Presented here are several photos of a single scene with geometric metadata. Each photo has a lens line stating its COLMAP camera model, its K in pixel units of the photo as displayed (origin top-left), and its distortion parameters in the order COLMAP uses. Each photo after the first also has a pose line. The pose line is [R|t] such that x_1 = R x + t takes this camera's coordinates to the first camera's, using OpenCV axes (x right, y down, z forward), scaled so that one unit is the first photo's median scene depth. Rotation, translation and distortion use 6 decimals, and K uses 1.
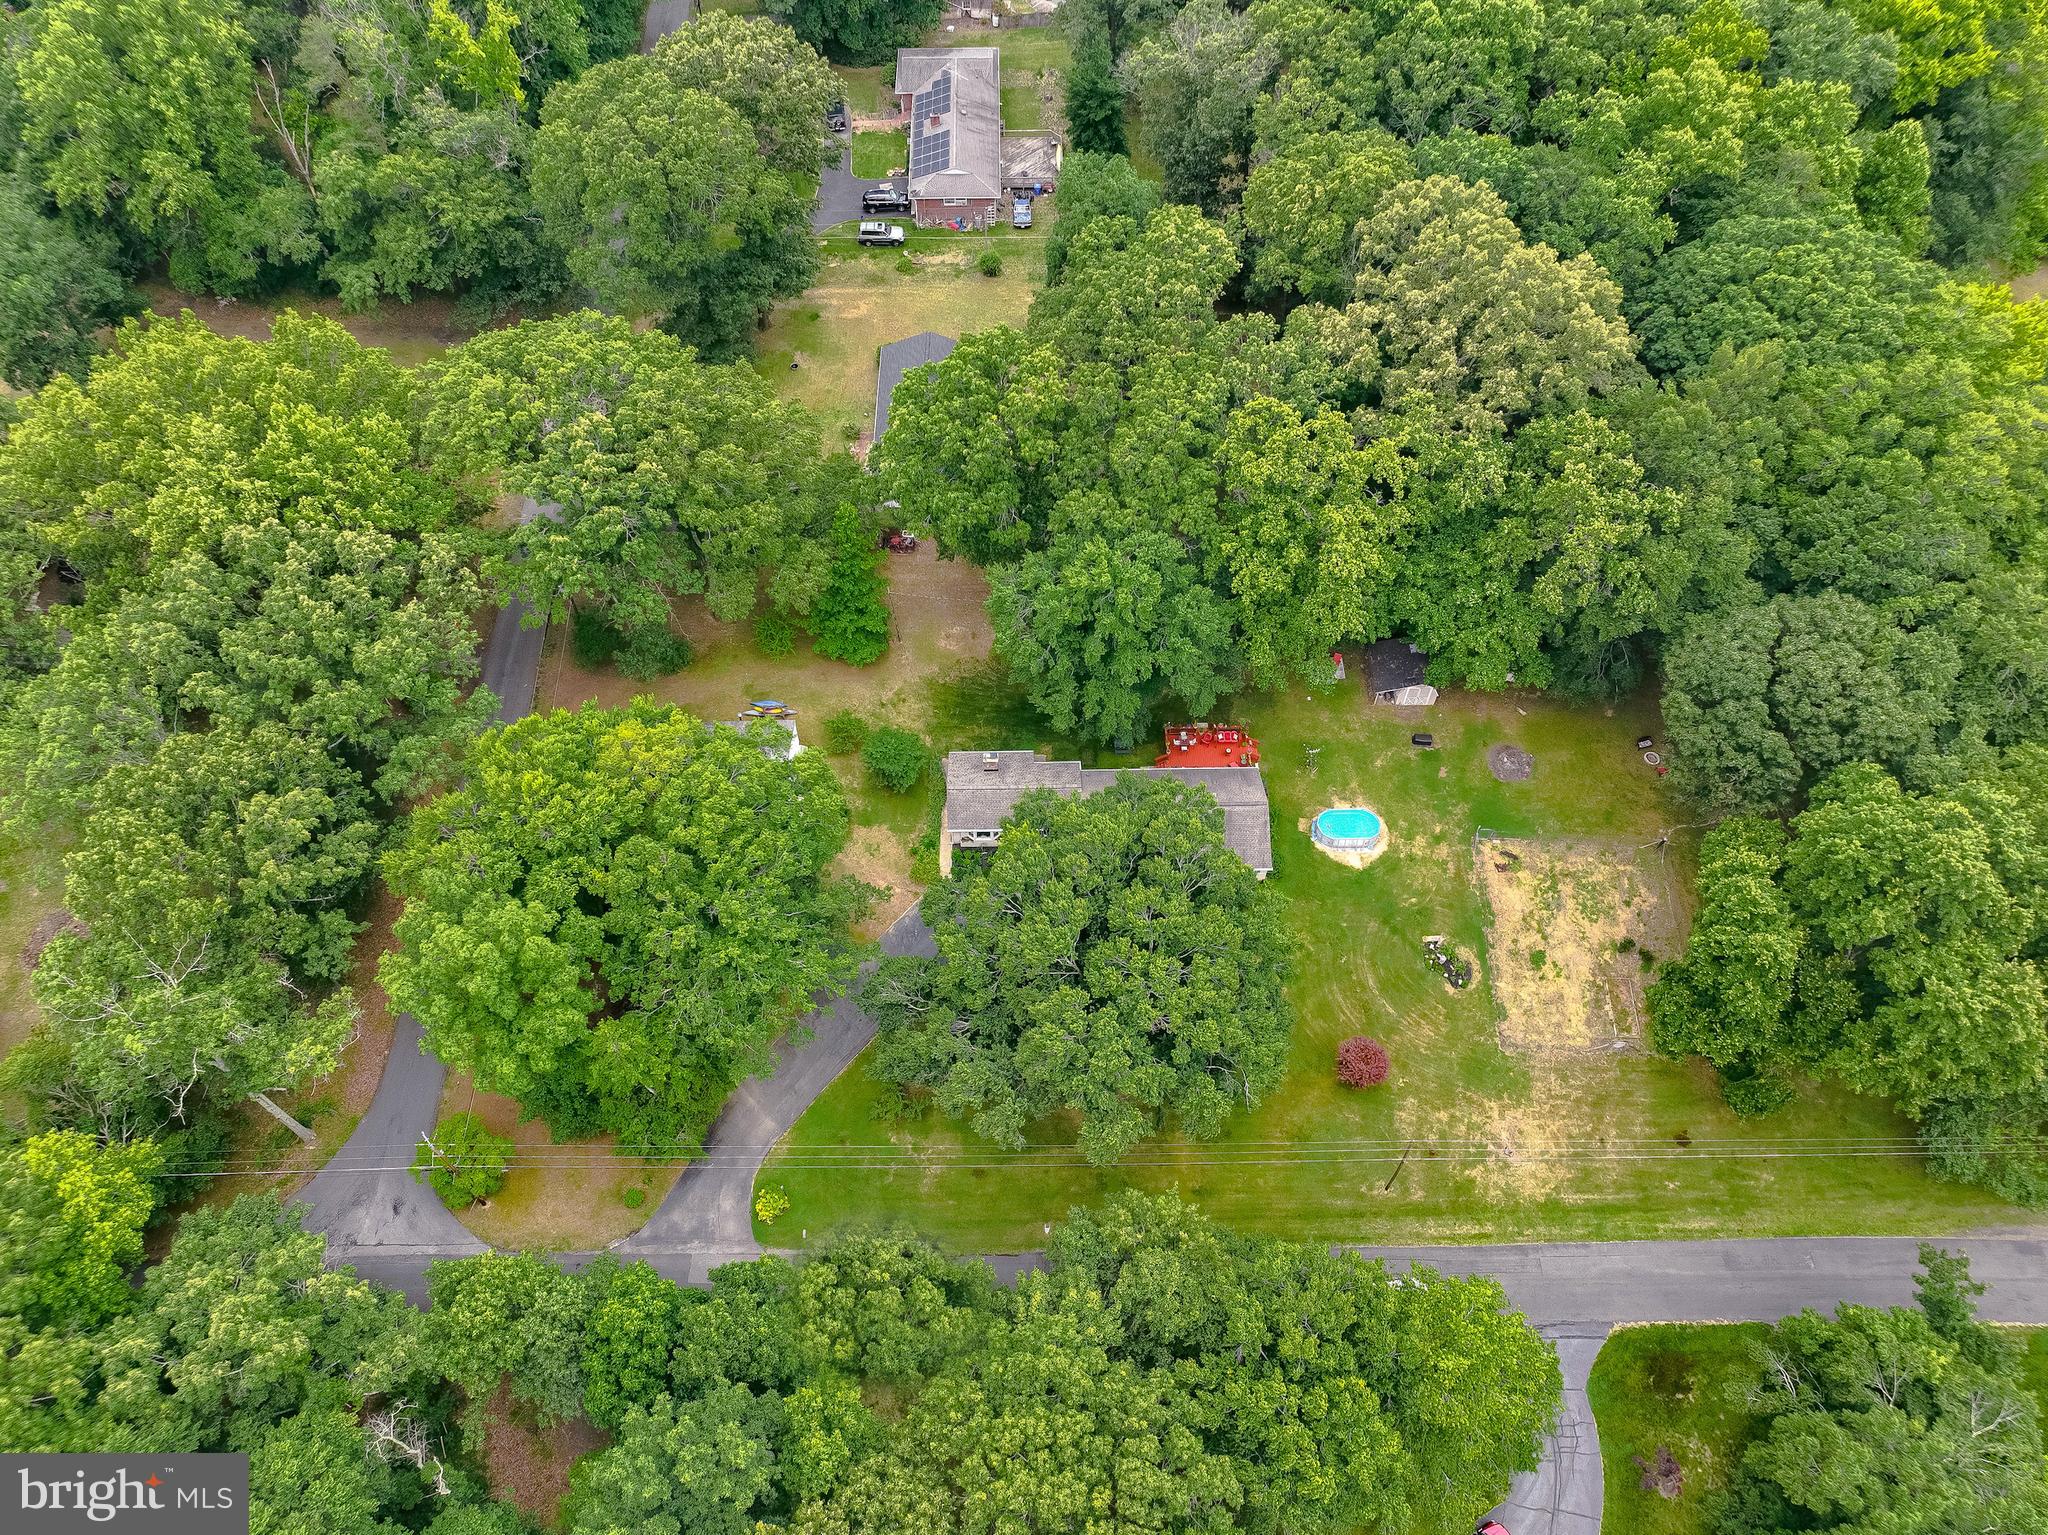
lens RADIAL K [[1438.5, 0, 1021.9], [0, 1438.5, 776.0], [0, 0, 1]] dist [0.007842, 0.001553]
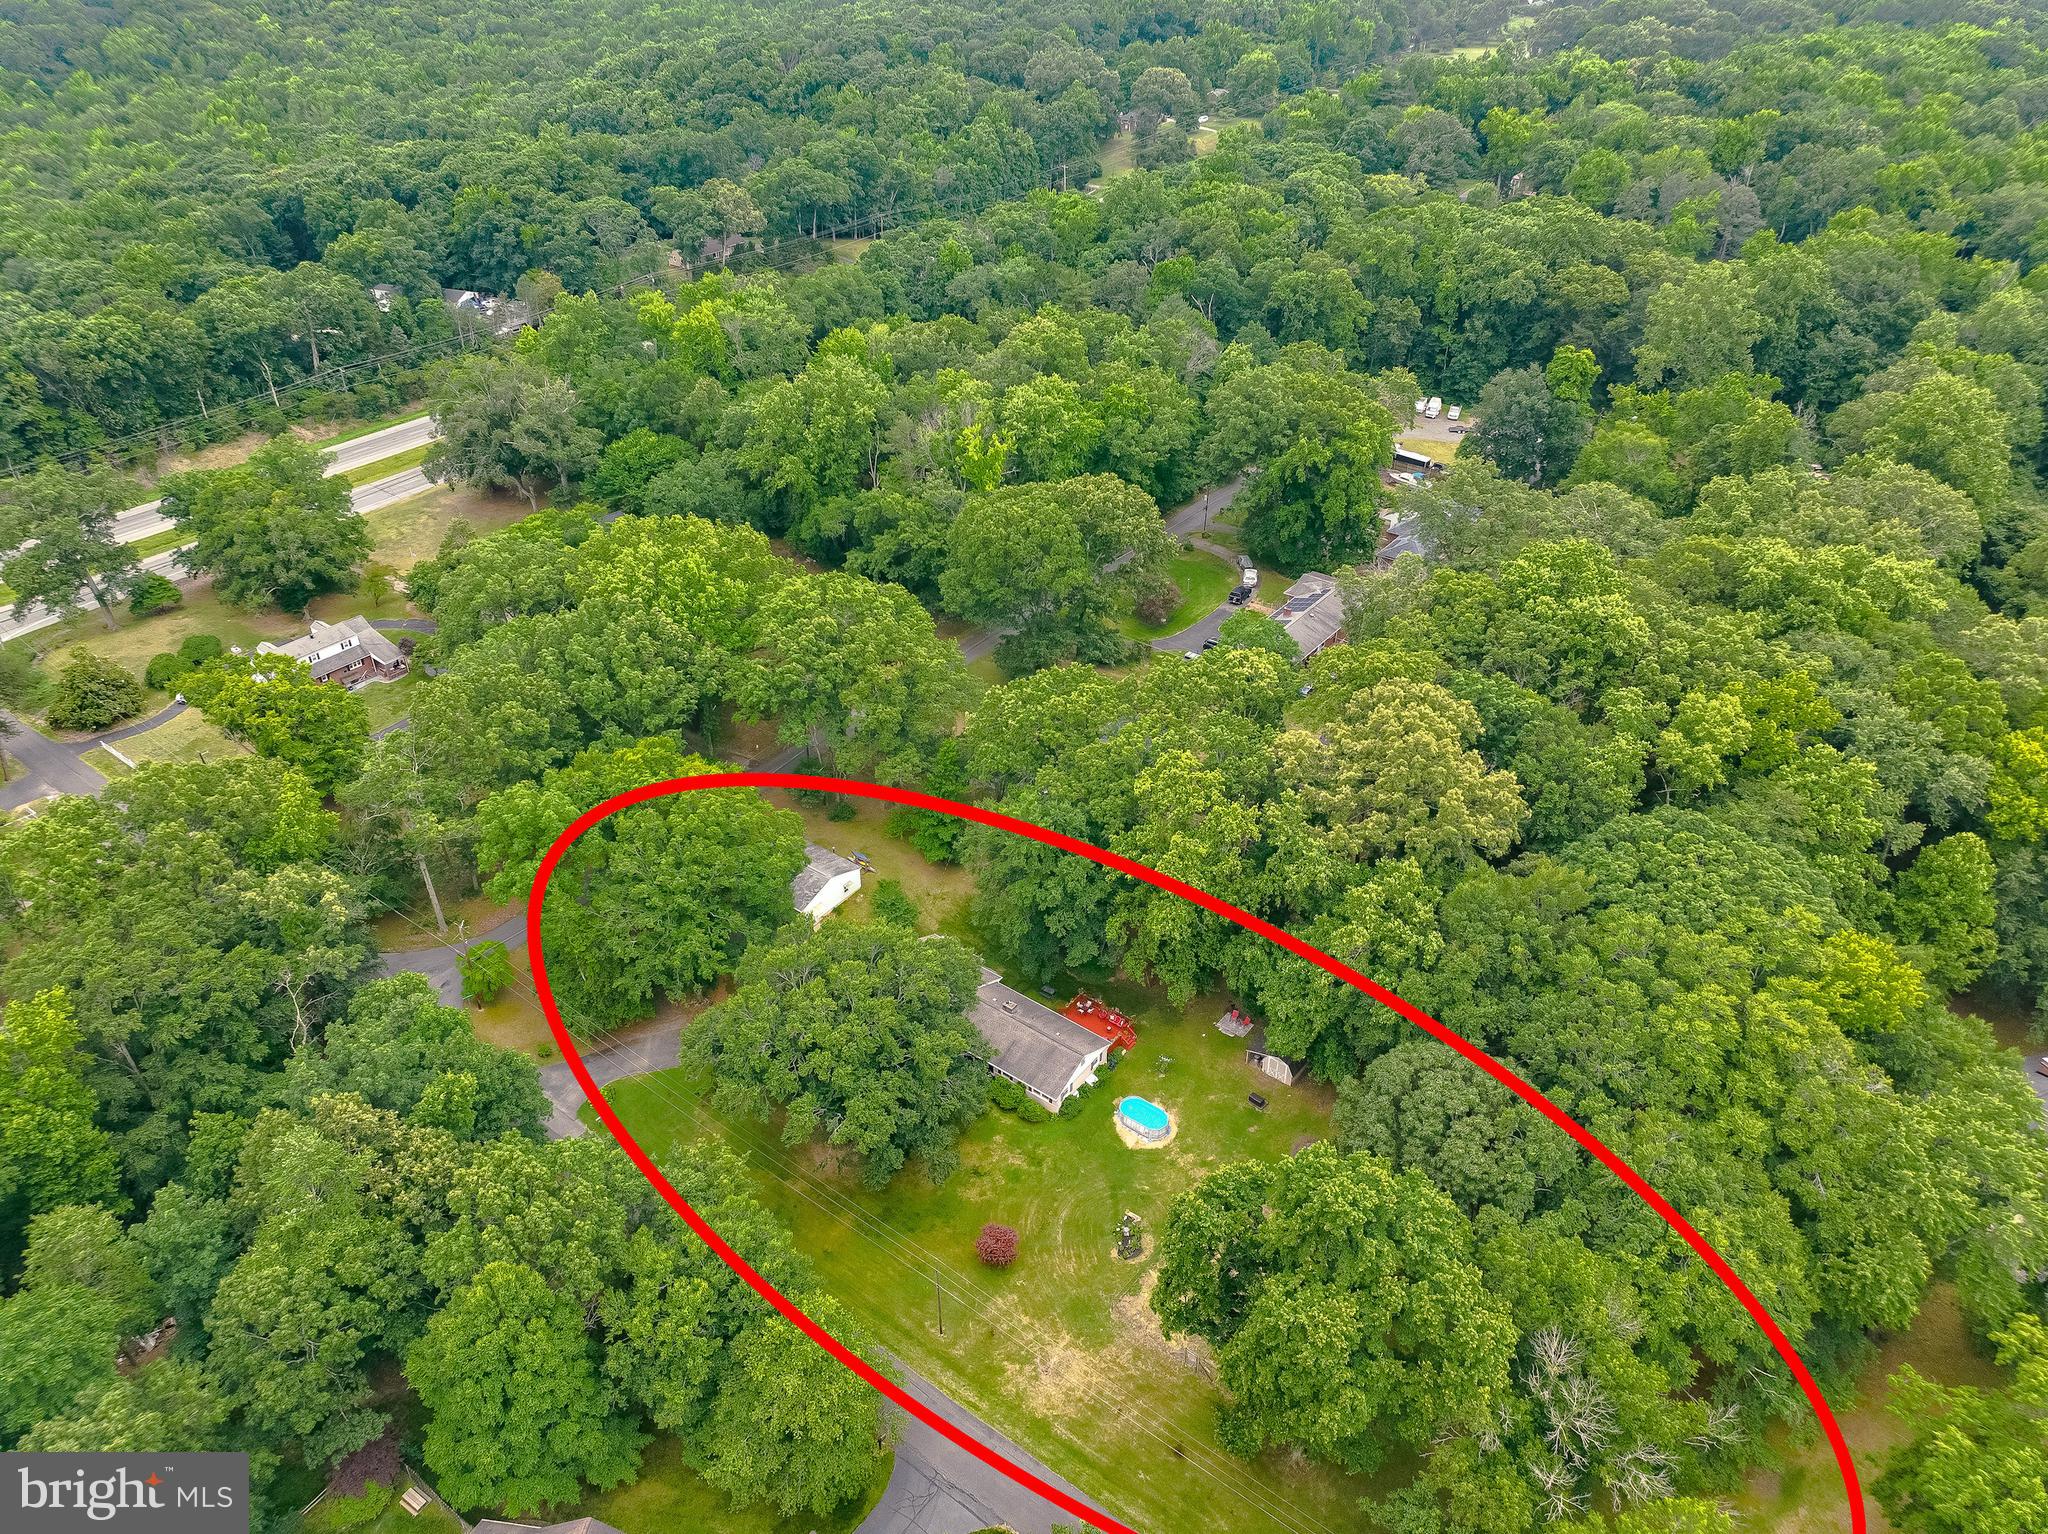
lens RADIAL K [[1438.5, 0, 1029.1], [0, 1438.5, 764.2], [0, 0, 1]] dist [0.007842, 0.001553]
pose [[0.787109, 0.351771, -0.506673, 0.687222], [-0.518805, 0.821855, -0.235362, 0.132056], [0.333618, 0.448120, 0.829390, -0.156110]]
